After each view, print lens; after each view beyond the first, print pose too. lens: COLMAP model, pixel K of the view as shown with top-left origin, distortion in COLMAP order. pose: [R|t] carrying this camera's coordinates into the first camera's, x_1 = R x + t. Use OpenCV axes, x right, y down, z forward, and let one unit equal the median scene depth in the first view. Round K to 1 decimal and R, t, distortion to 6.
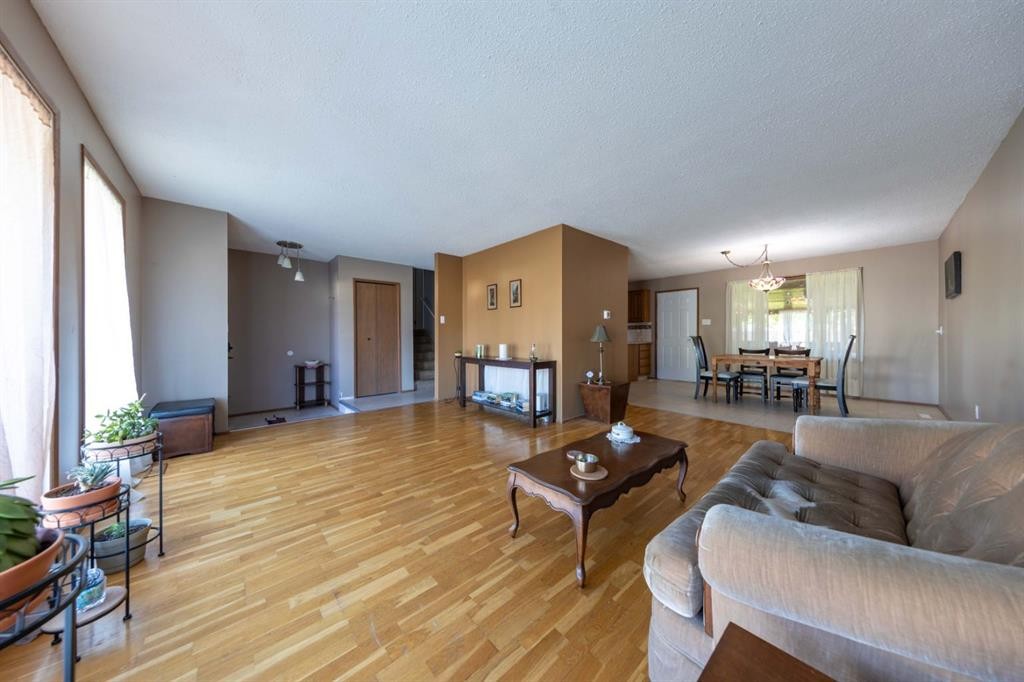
lens RADIAL K [[321.3, 0, 512.3], [0, 321.3, 338.4], [0, 0, 1]] dist [0.007043, -0.000152]
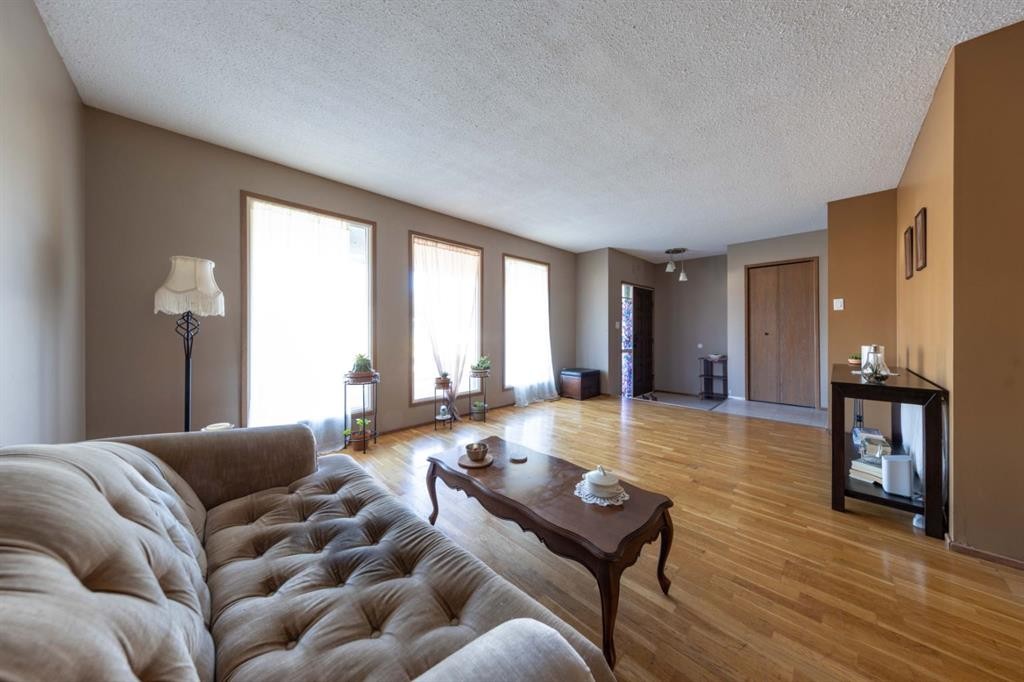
lens RADIAL K [[325.8, 0, 511.6], [0, 325.8, 328.9], [0, 0, 1]] dist [0.010444, -0.000052]
pose [[0.044501, -0.004273, -0.999000, 0.385529], [-0.005147, 0.999977, -0.004506, -0.003225], [0.998996, 0.005343, 0.044478, 0.310588]]
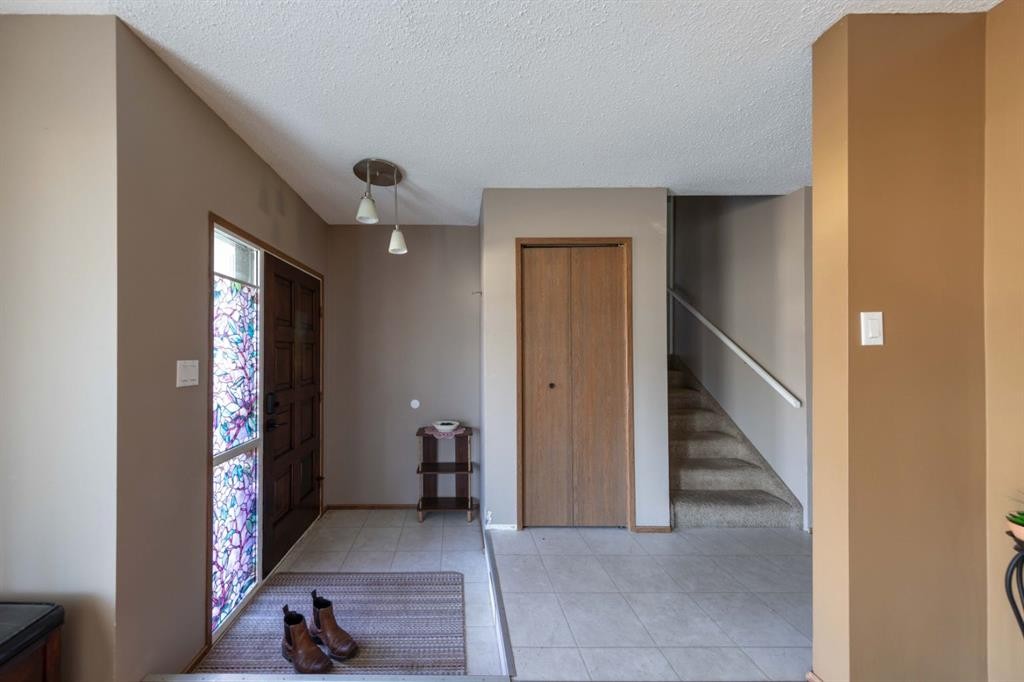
lens RADIAL K [[337.2, 0, 457.3], [0, 337.2, 353.5], [0, 0, 1]] dist [0.000045, -0.000054]
pose [[0.742428, 0.003983, -0.669914, -0.257995], [-0.006968, 0.999974, -0.001778, -0.037587], [0.669890, 0.005988, 0.742436, 0.624328]]
